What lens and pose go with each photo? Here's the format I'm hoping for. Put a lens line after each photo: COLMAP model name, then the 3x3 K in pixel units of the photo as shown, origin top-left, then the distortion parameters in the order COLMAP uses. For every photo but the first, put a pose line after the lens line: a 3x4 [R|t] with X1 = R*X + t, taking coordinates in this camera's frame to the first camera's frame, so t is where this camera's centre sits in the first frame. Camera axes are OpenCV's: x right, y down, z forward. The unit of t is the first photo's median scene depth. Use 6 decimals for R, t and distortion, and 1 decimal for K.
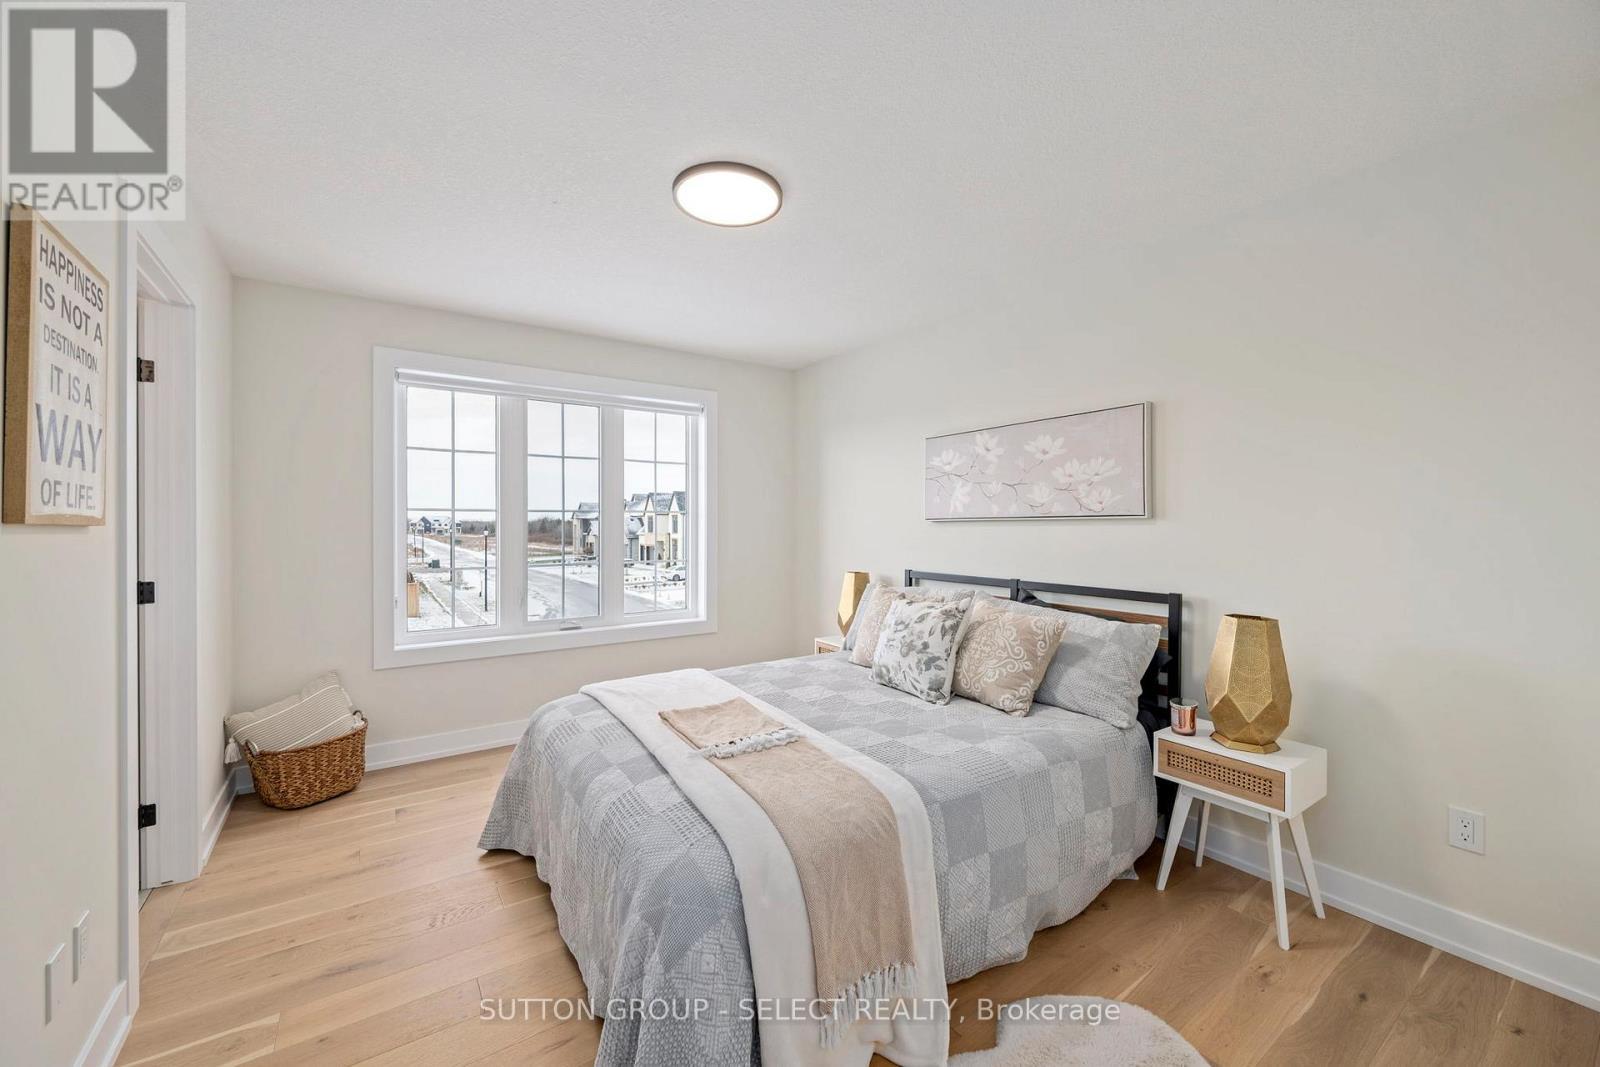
lens RADIAL K [[631.4, 0, 802.1], [0, 631.4, 528.5], [0, 0, 1]] dist [0.000170, 0.000307]
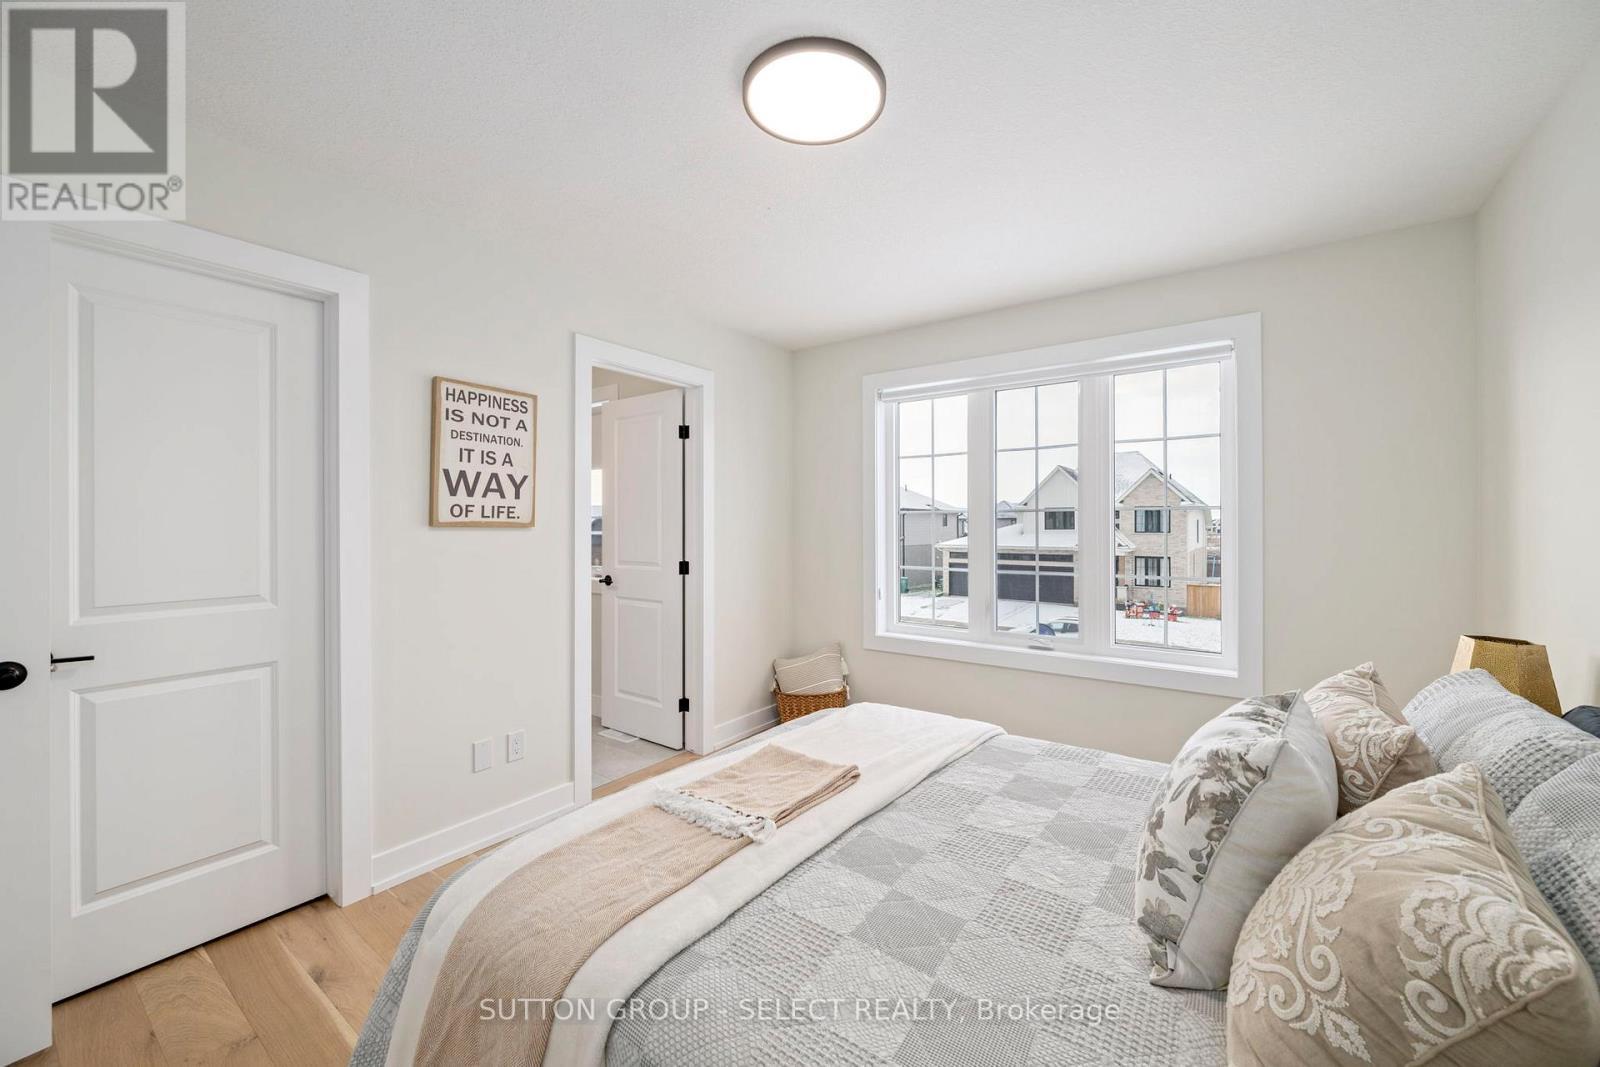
lens RADIAL K [[631.4, 0, 801.9], [0, 631.4, 524.2], [0, 0, 1]] dist [0.000170, 0.000307]
pose [[0.329558, 0.000099, -0.944135, 0.519193], [-0.005813, 0.999981, -0.001925, -0.008161], [0.944117, 0.006122, 0.329553, 0.646003]]
